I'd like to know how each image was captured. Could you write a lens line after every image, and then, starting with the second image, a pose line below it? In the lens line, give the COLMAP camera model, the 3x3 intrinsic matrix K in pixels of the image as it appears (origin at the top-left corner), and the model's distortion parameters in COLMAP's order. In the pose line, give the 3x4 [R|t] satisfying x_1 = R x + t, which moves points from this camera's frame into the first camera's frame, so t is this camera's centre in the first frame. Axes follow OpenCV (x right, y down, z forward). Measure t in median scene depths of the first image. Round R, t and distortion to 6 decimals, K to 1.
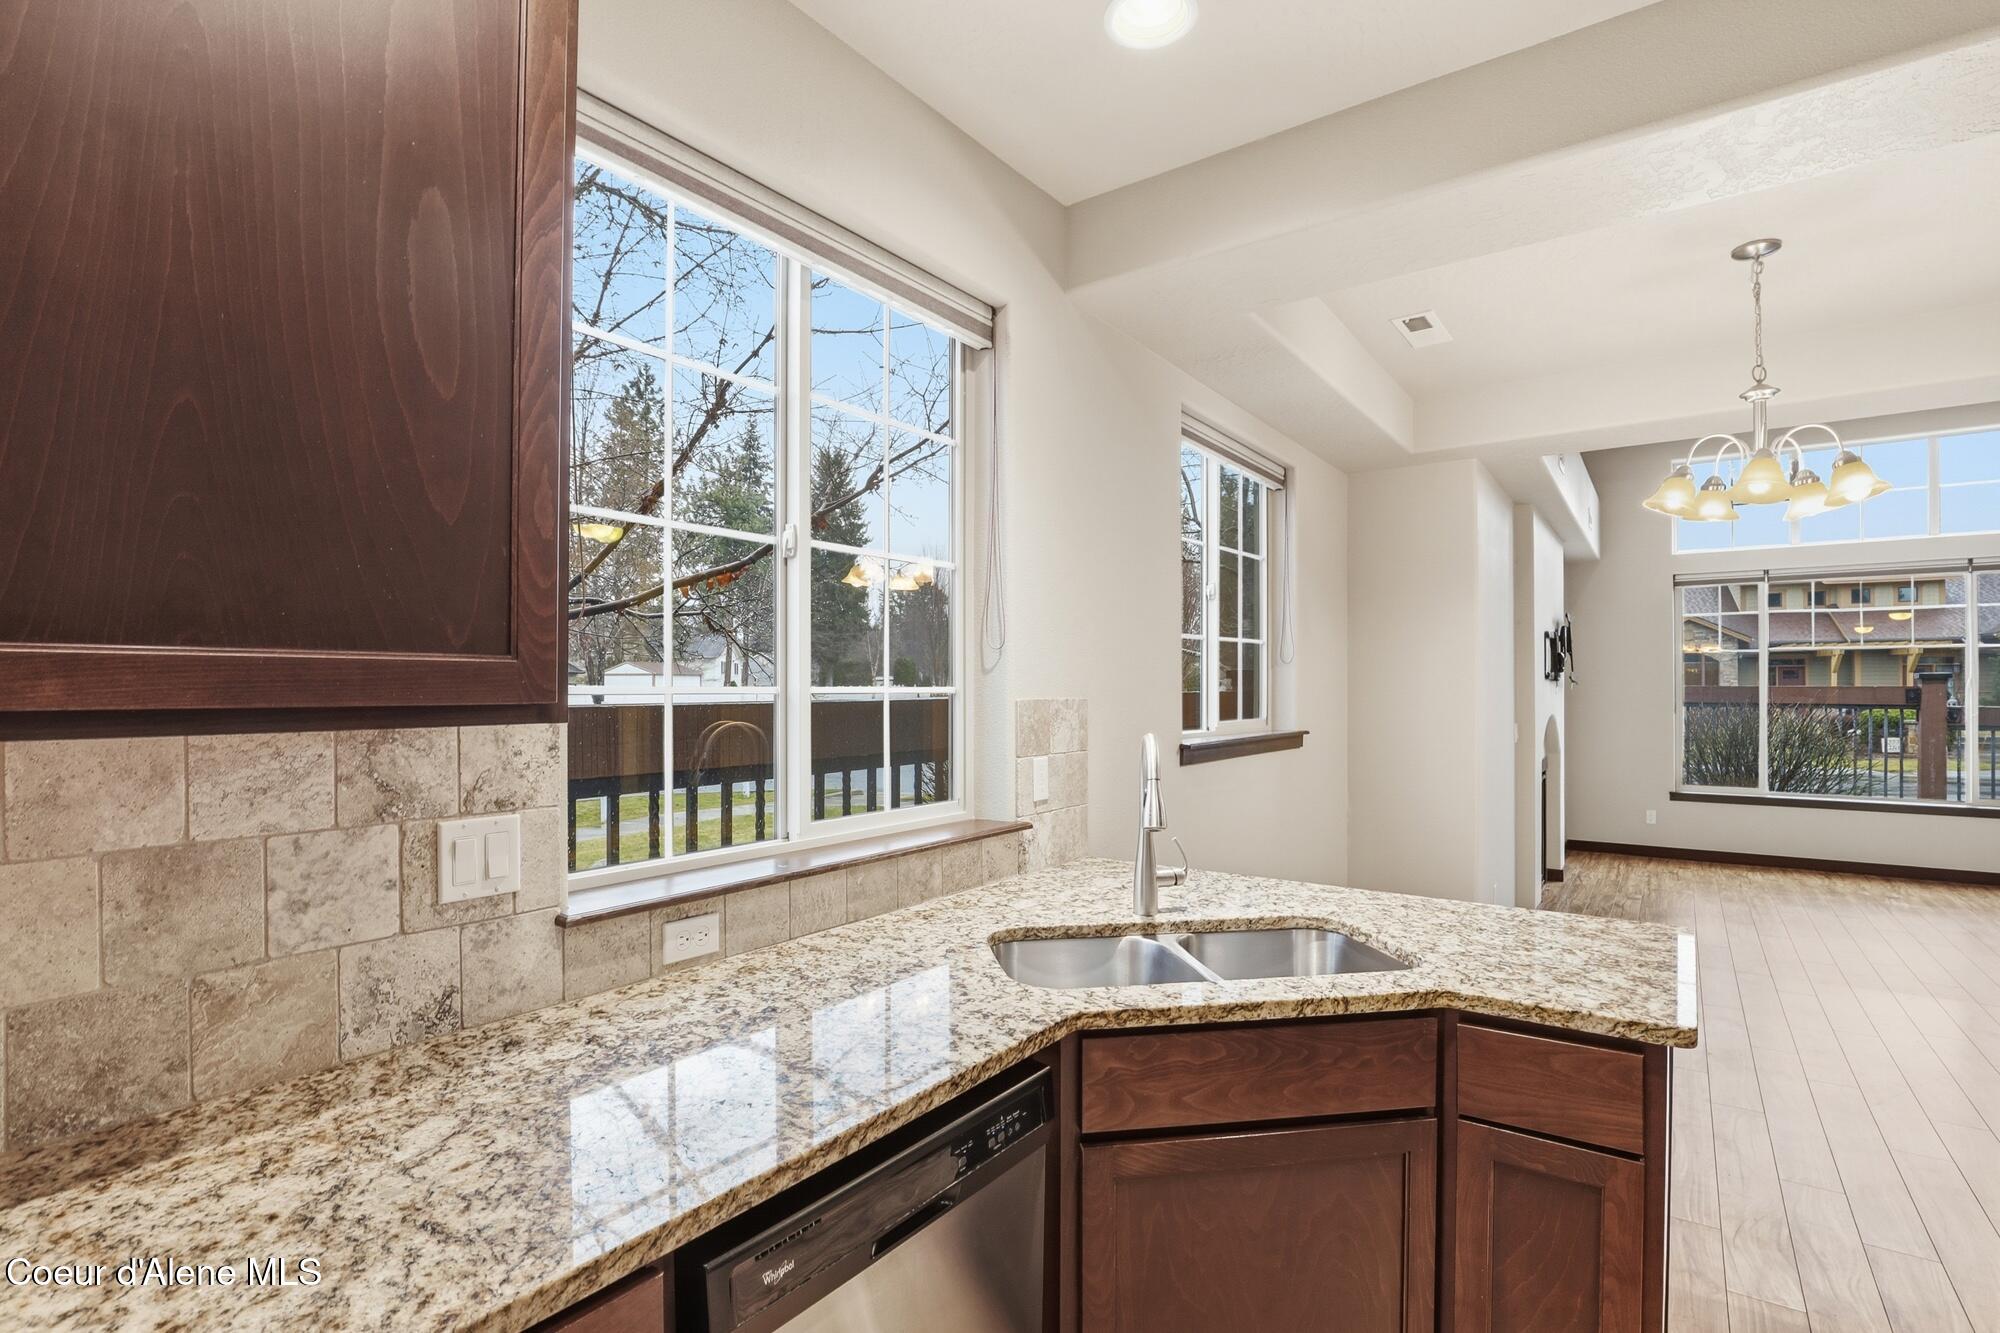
lens RADIAL K [[918.0, 0, 994.4], [0, 918.0, 679.6], [0, 0, 1]] dist [-0.000272, -0.000083]
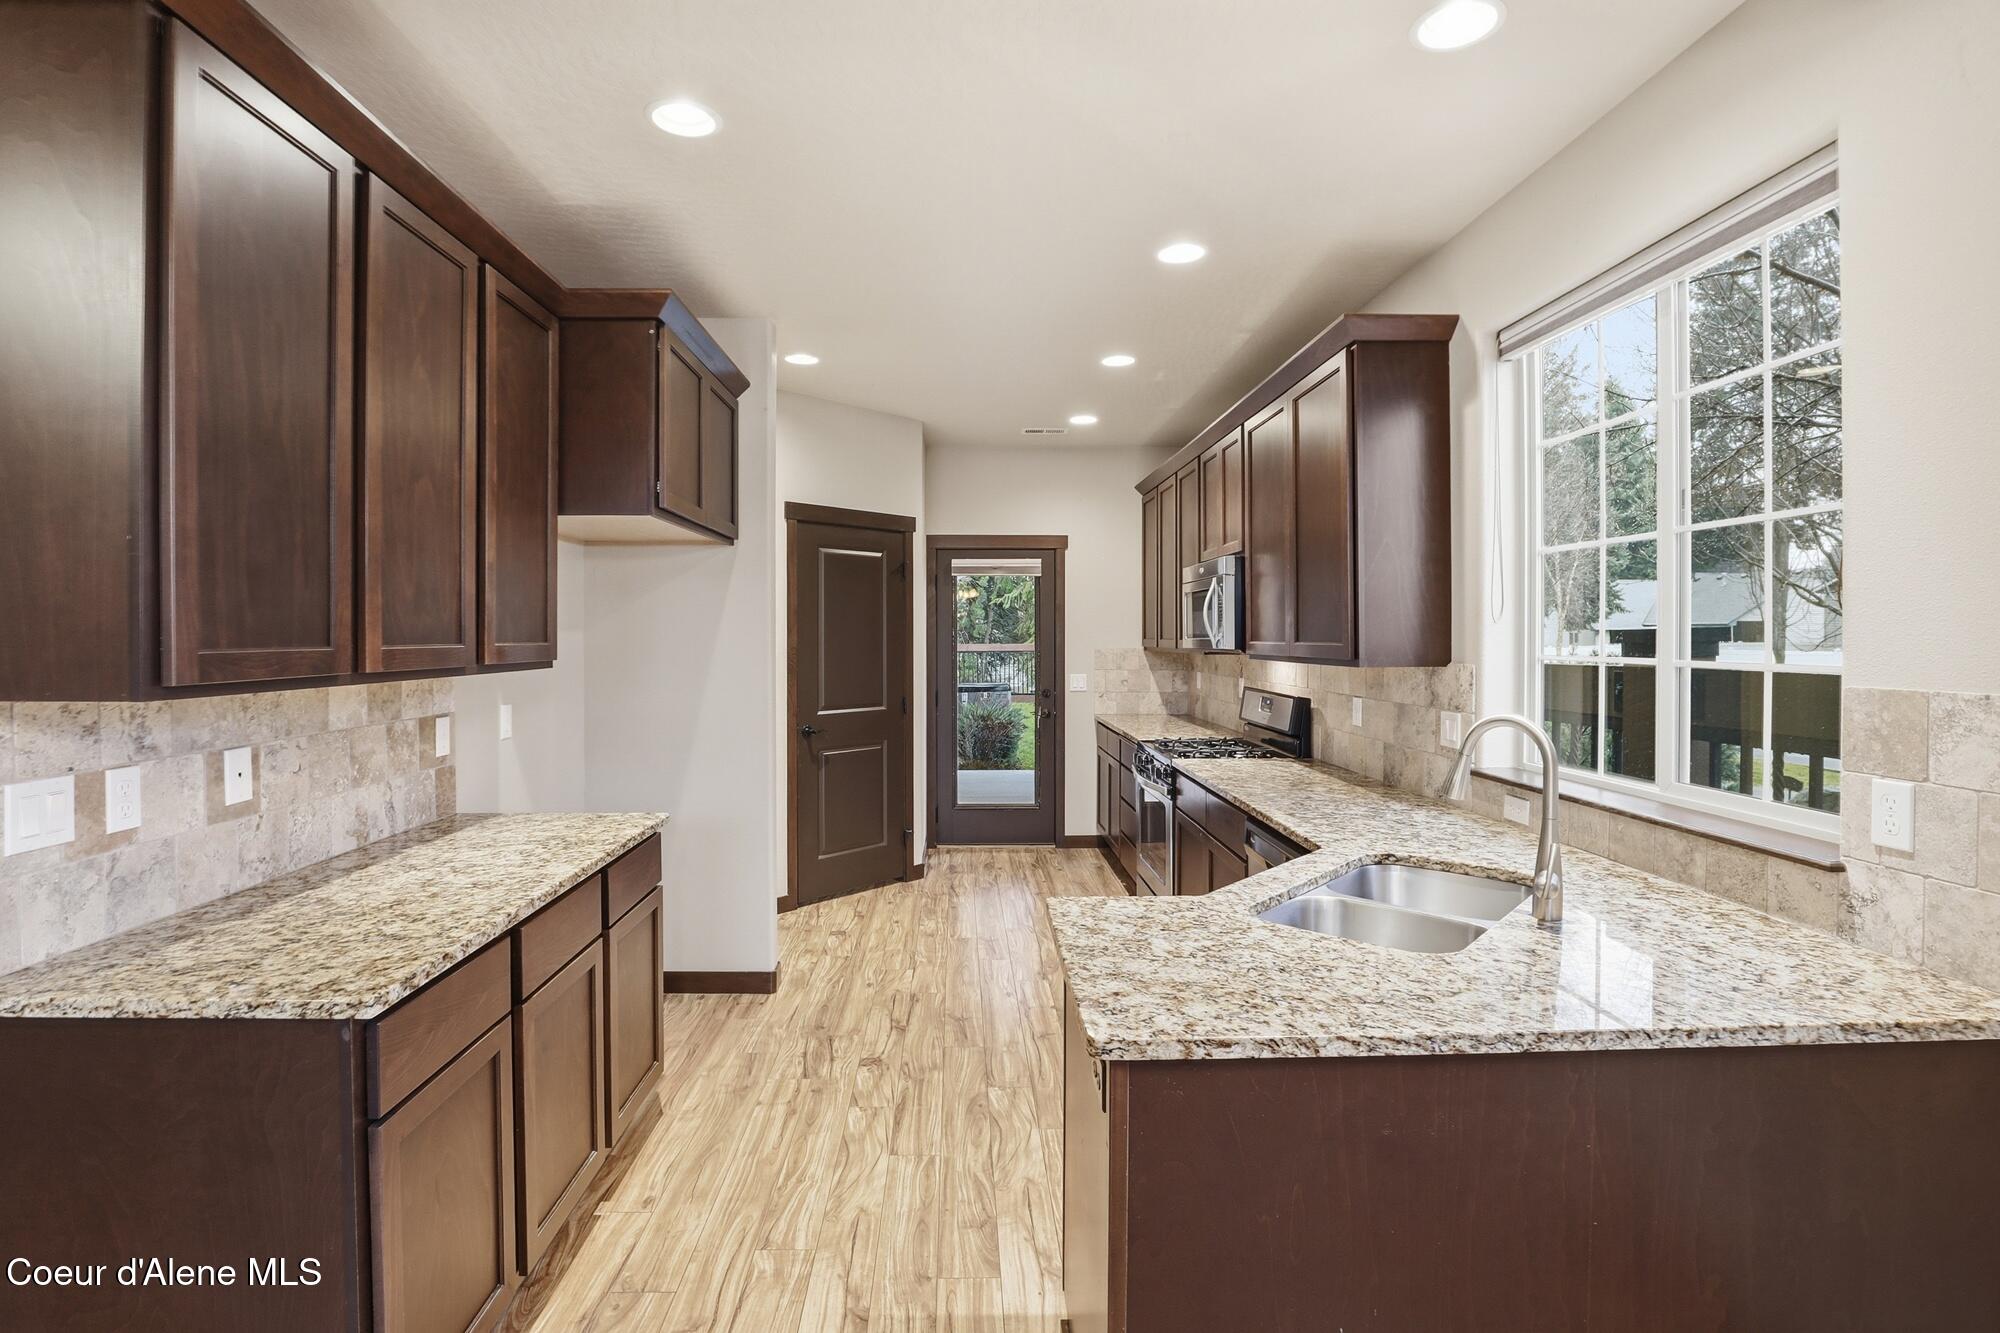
lens RADIAL K [[918.0, 0, 997.7], [0, 918.0, 651.0], [0, 0, 1]] dist [-0.000272, -0.000083]
pose [[-0.776281, 0.002015, -0.630384, 1.272199], [0.002574, 0.999997, 0.000027, -0.001508], [0.630382, -0.001601, -0.776284, 1.523925]]
